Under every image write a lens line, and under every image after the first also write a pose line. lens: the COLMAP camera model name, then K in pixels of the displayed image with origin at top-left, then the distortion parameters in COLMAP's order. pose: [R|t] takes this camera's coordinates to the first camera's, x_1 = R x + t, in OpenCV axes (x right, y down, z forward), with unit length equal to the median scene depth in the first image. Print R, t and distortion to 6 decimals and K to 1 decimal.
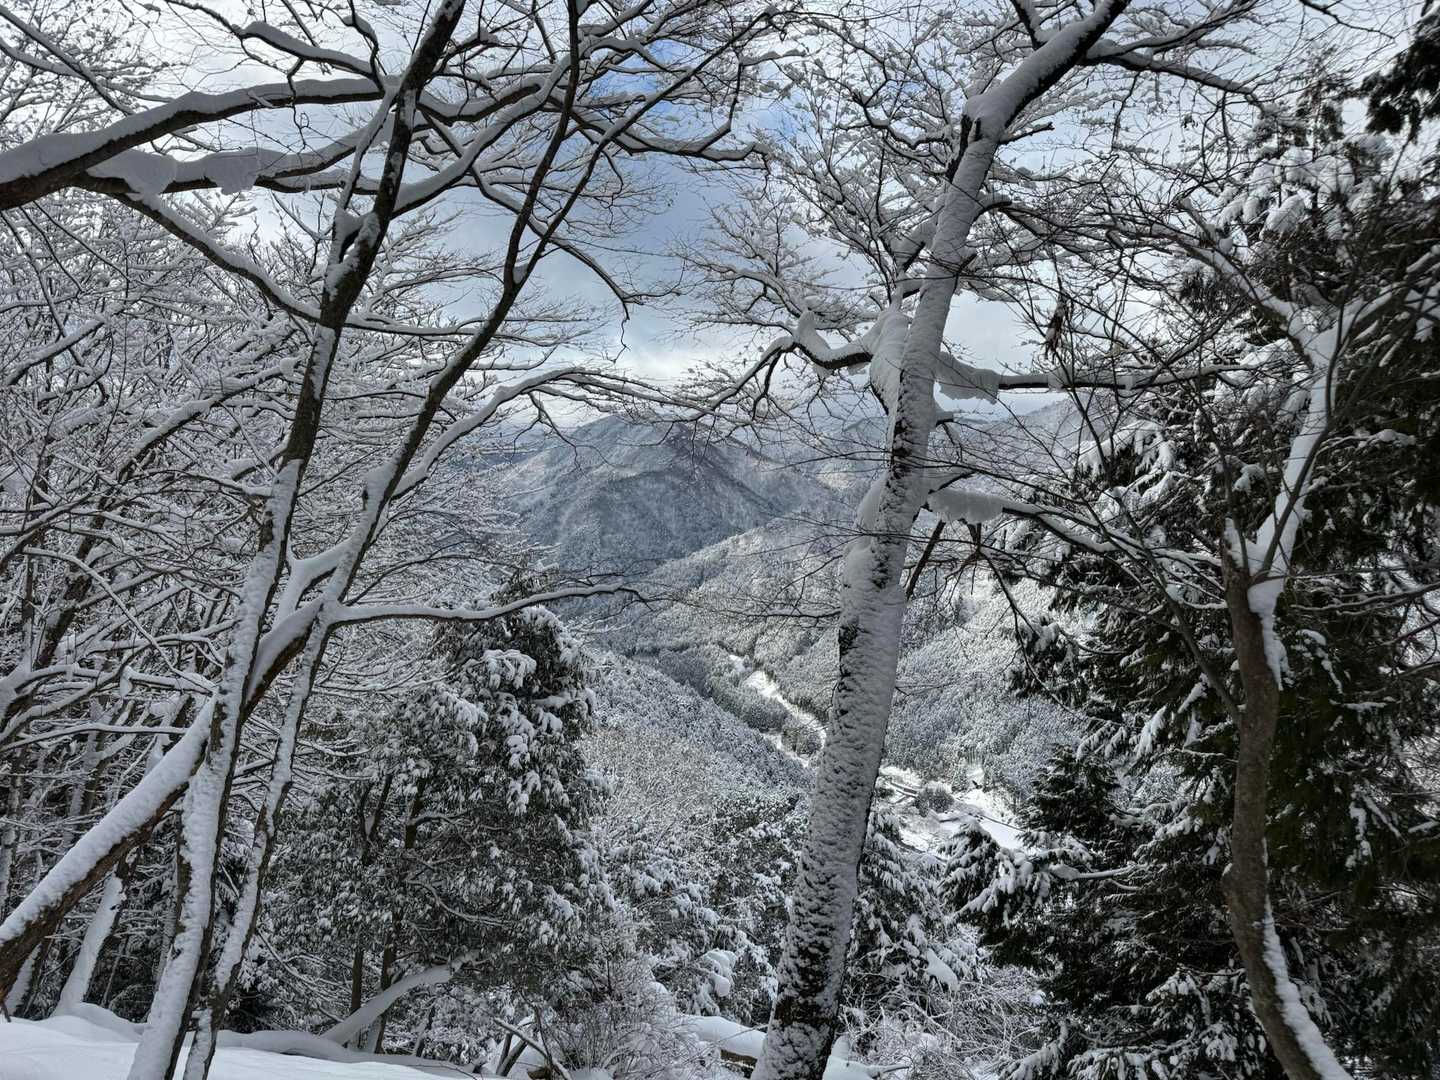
lens RADIAL K [[926.3, 0, 720.0], [0, 926.3, 540.0], [0, 0, 1]] dist [0.080647, -0.116300]
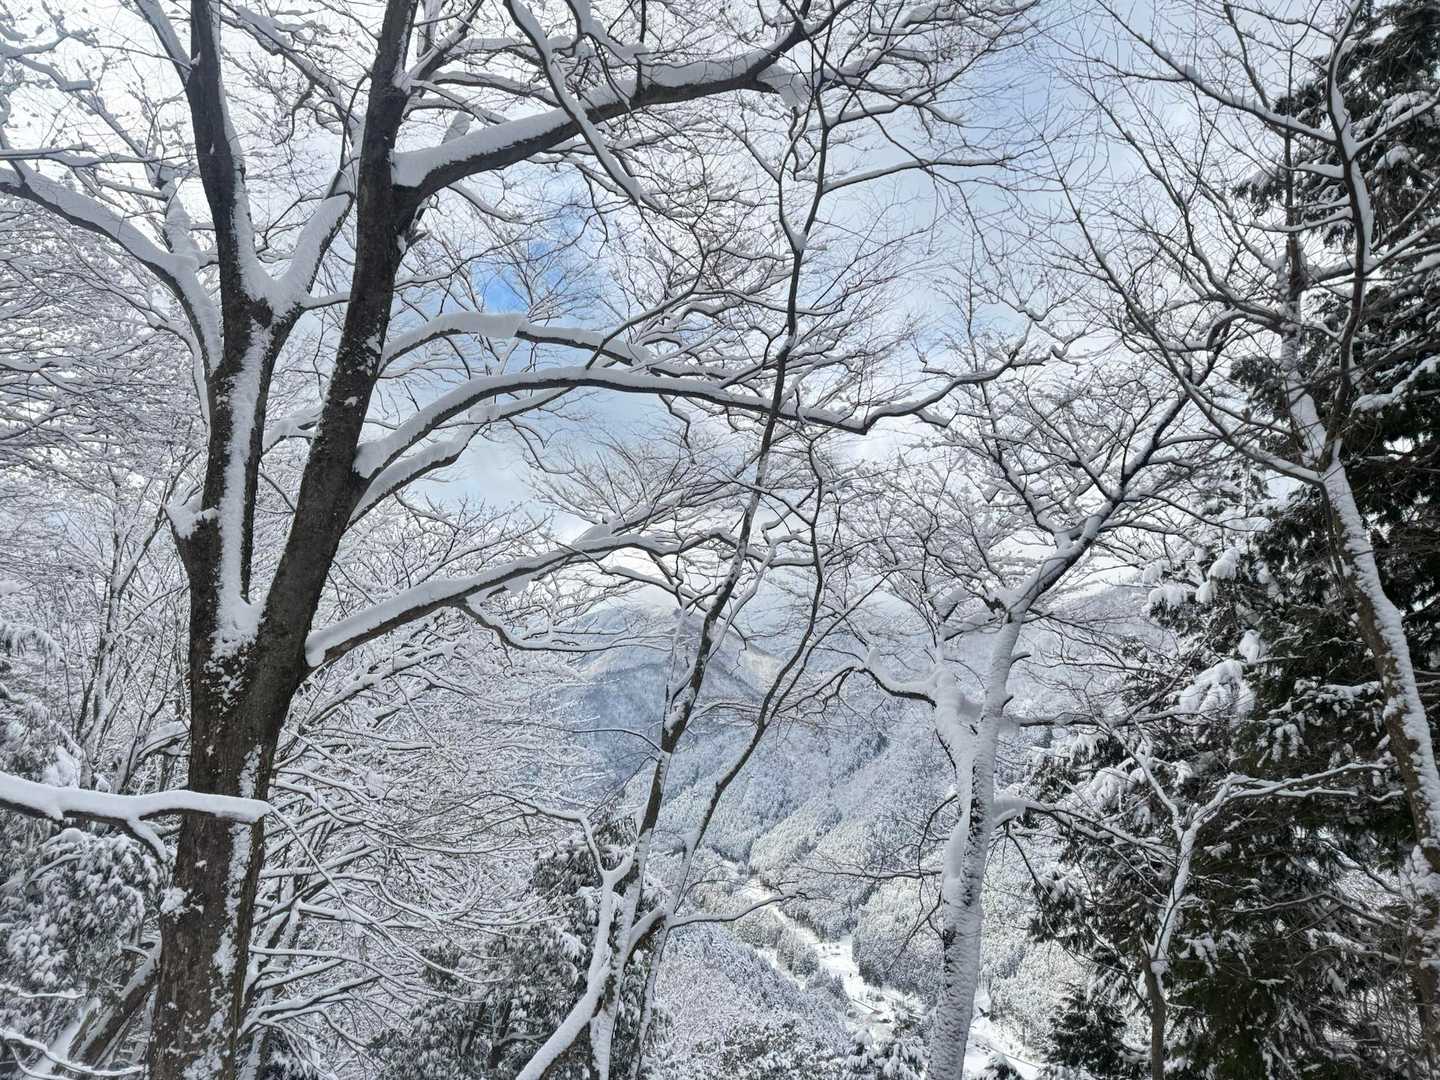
lens RADIAL K [[962.1, 0, 720.0], [0, 962.1, 540.0], [0, 0, 1]] dist [0.005269, -0.000563]
pose [[0.999528, 0.029295, 0.009207, -0.104456], [-0.026988, 0.981075, -0.191737, -0.084980], [-0.014650, 0.191398, 0.981403, -0.280998]]
